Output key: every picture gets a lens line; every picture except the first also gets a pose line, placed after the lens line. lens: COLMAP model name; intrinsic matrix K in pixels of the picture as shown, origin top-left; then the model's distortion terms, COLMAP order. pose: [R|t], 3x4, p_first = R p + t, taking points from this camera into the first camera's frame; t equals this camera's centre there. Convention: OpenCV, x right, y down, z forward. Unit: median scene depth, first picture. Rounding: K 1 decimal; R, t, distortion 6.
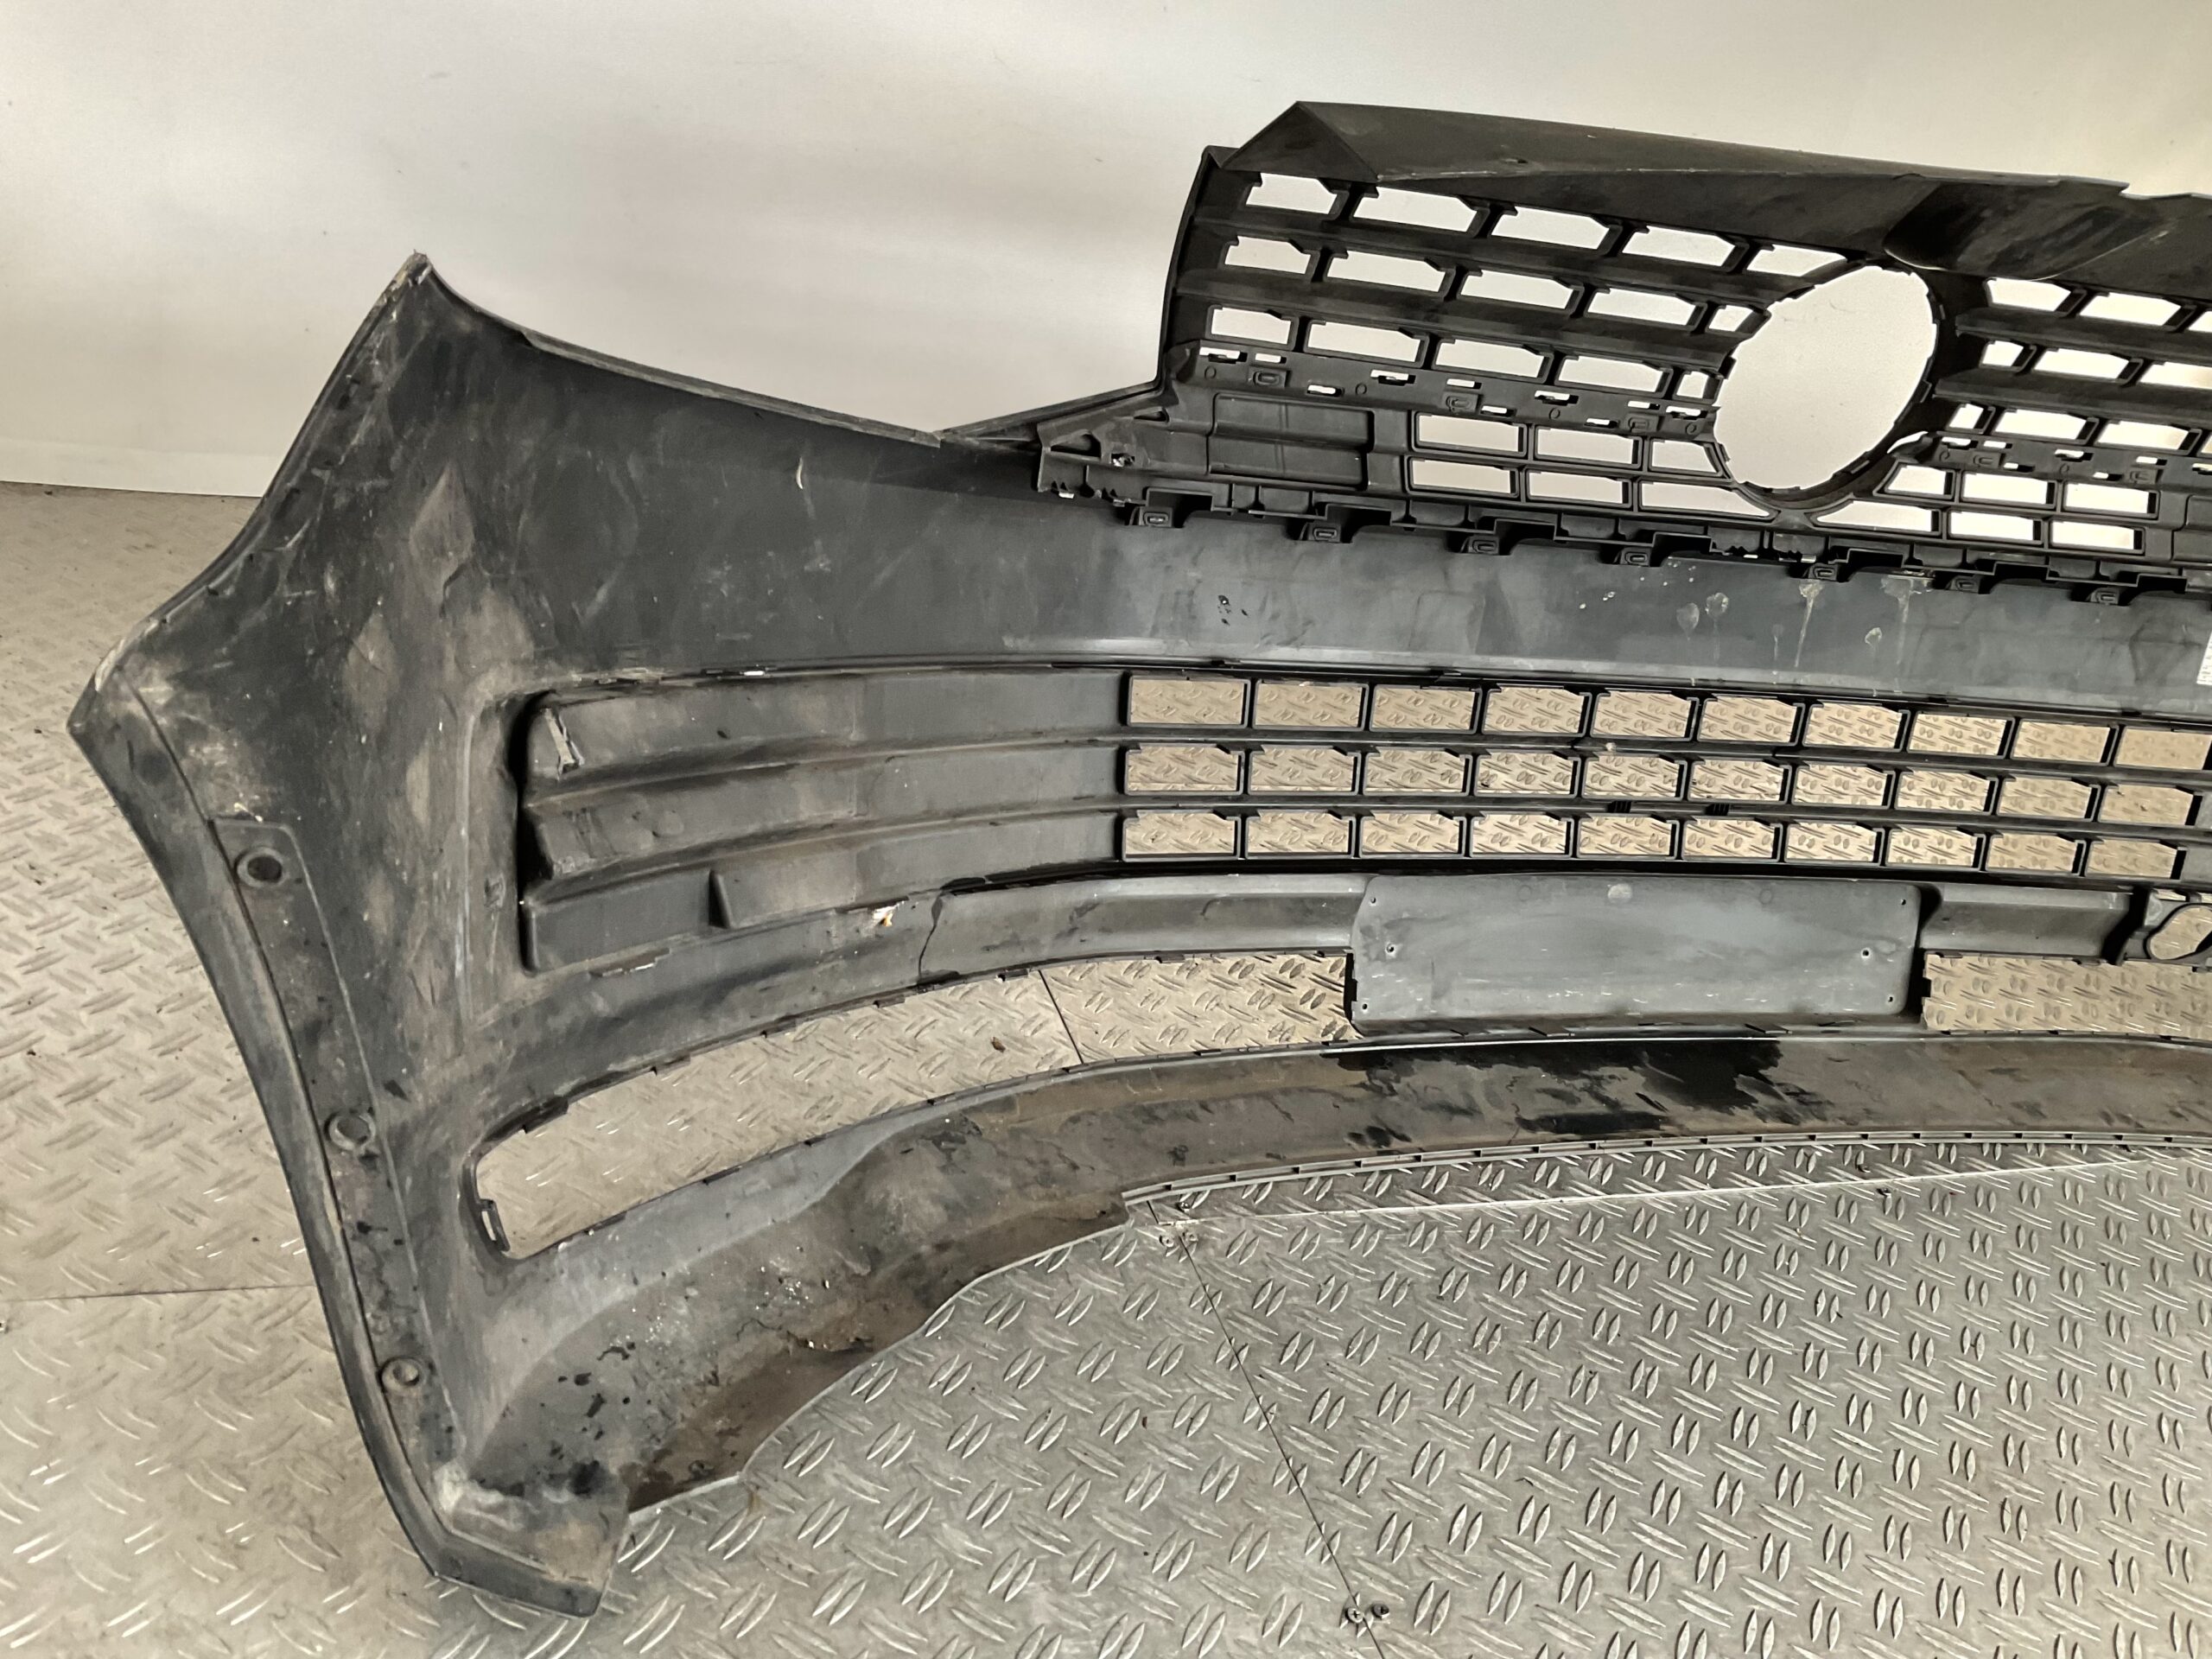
lens RADIAL K [[1922.7, 0, 1106.0], [0, 1922.7, 829.5], [0, 0, 1]] dist [0.151443, -0.208406]
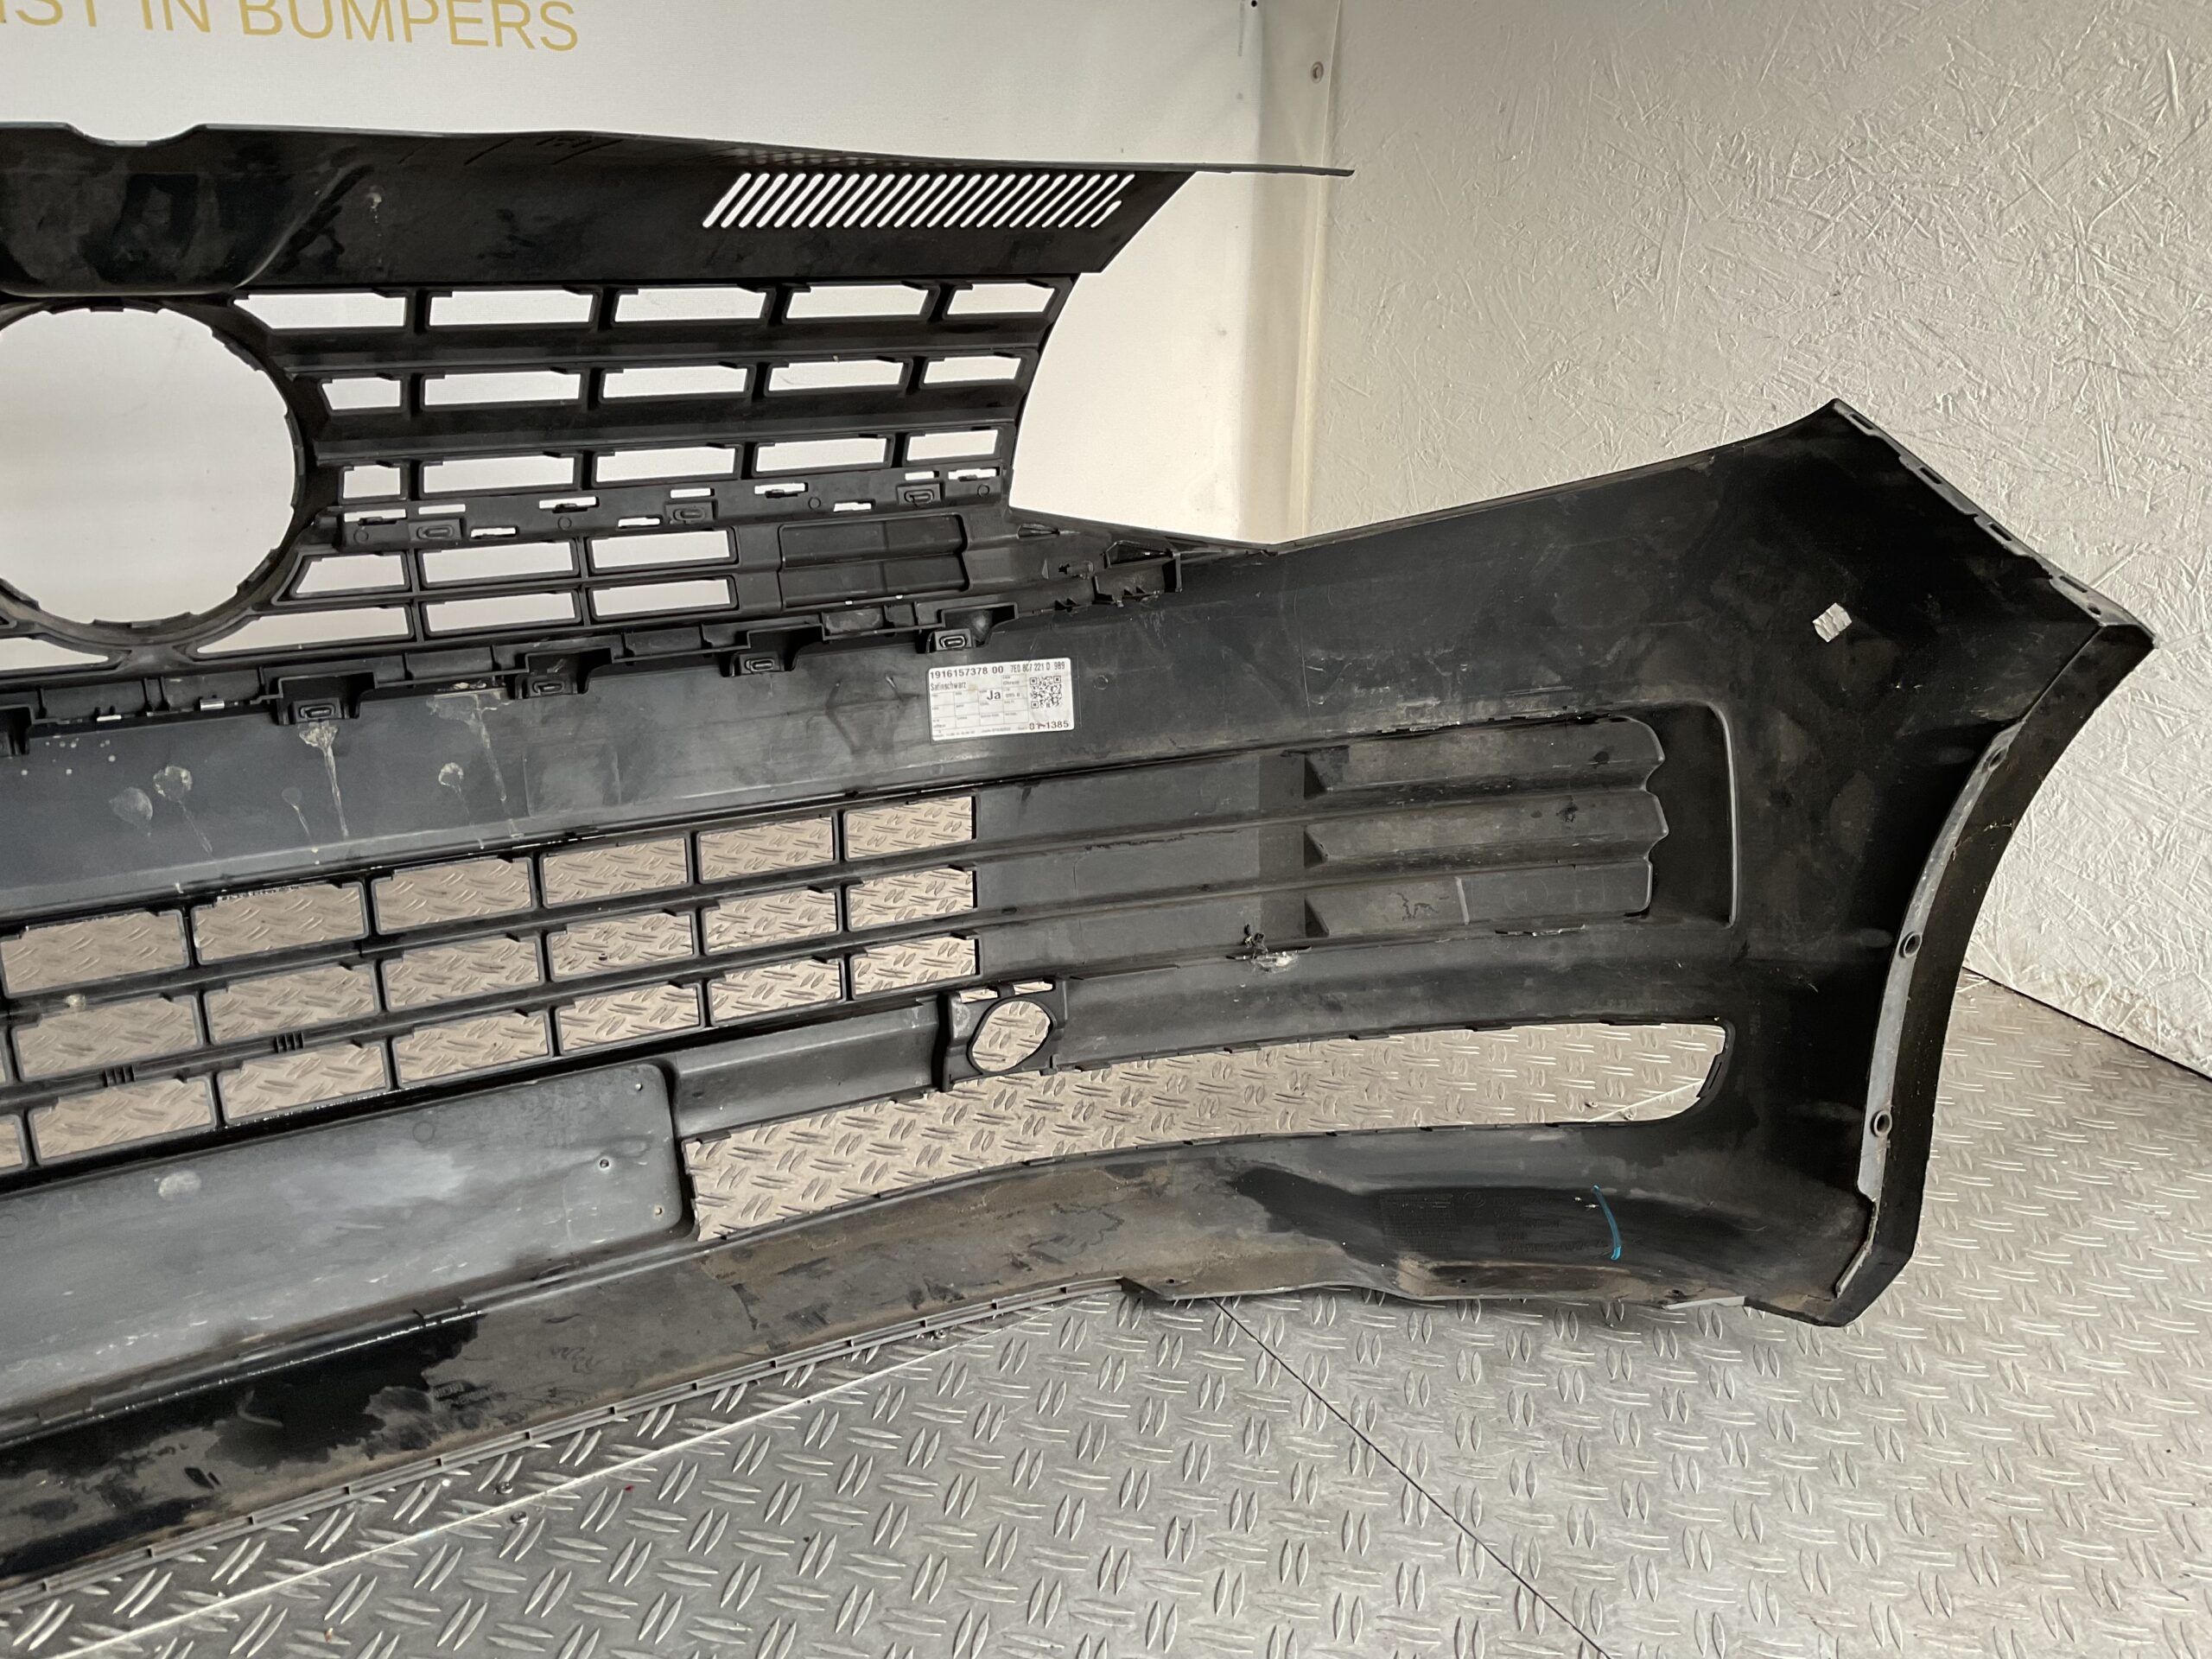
lens RADIAL K [[1961.6, 0, 1101.2], [0, 1961.6, 868.4], [0, 0, 1]] dist [0.160218, -0.243151]
pose [[0.964427, -0.223592, 0.141024, 0.490948], [0.229000, 0.973151, -0.023155, 0.012854], [-0.132060, 0.054626, 0.989735, 0.188586]]
